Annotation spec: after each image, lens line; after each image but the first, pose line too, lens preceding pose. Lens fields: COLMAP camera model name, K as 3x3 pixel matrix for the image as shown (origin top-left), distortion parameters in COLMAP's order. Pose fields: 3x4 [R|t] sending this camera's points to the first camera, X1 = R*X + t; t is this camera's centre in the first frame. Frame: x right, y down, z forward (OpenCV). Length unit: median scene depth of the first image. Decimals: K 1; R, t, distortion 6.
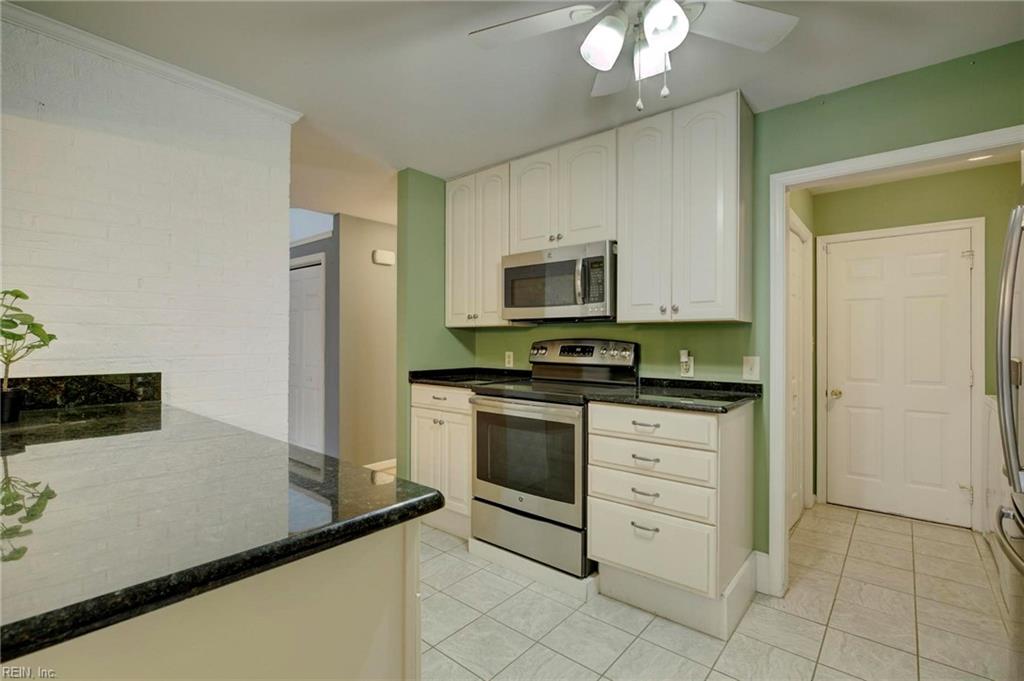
lens RADIAL K [[467.7, 0, 511.2], [0, 467.7, 340.3], [0, 0, 1]] dist [-0.008948, 0.001215]
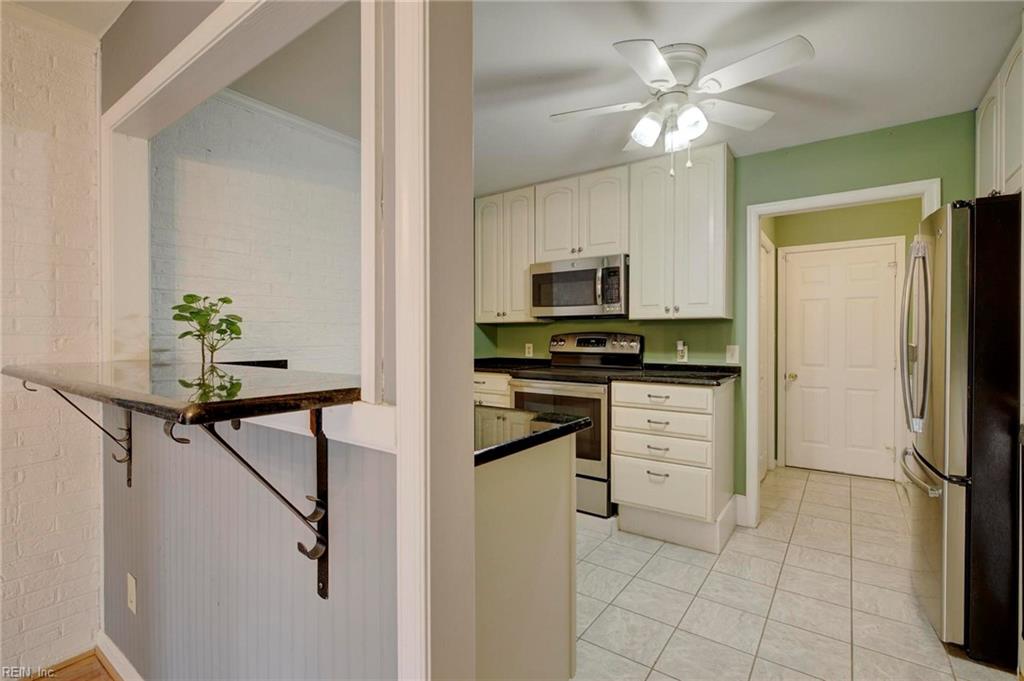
lens RADIAL K [[467.7, 0, 512.4], [0, 467.7, 340.1], [0, 0, 1]] dist [-0.008948, 0.001215]
pose [[0.997169, -0.004788, 0.075041, -0.187895], [0.004017, 0.999938, 0.010427, 0.003762], [-0.075086, -0.010096, 0.997126, -0.241710]]
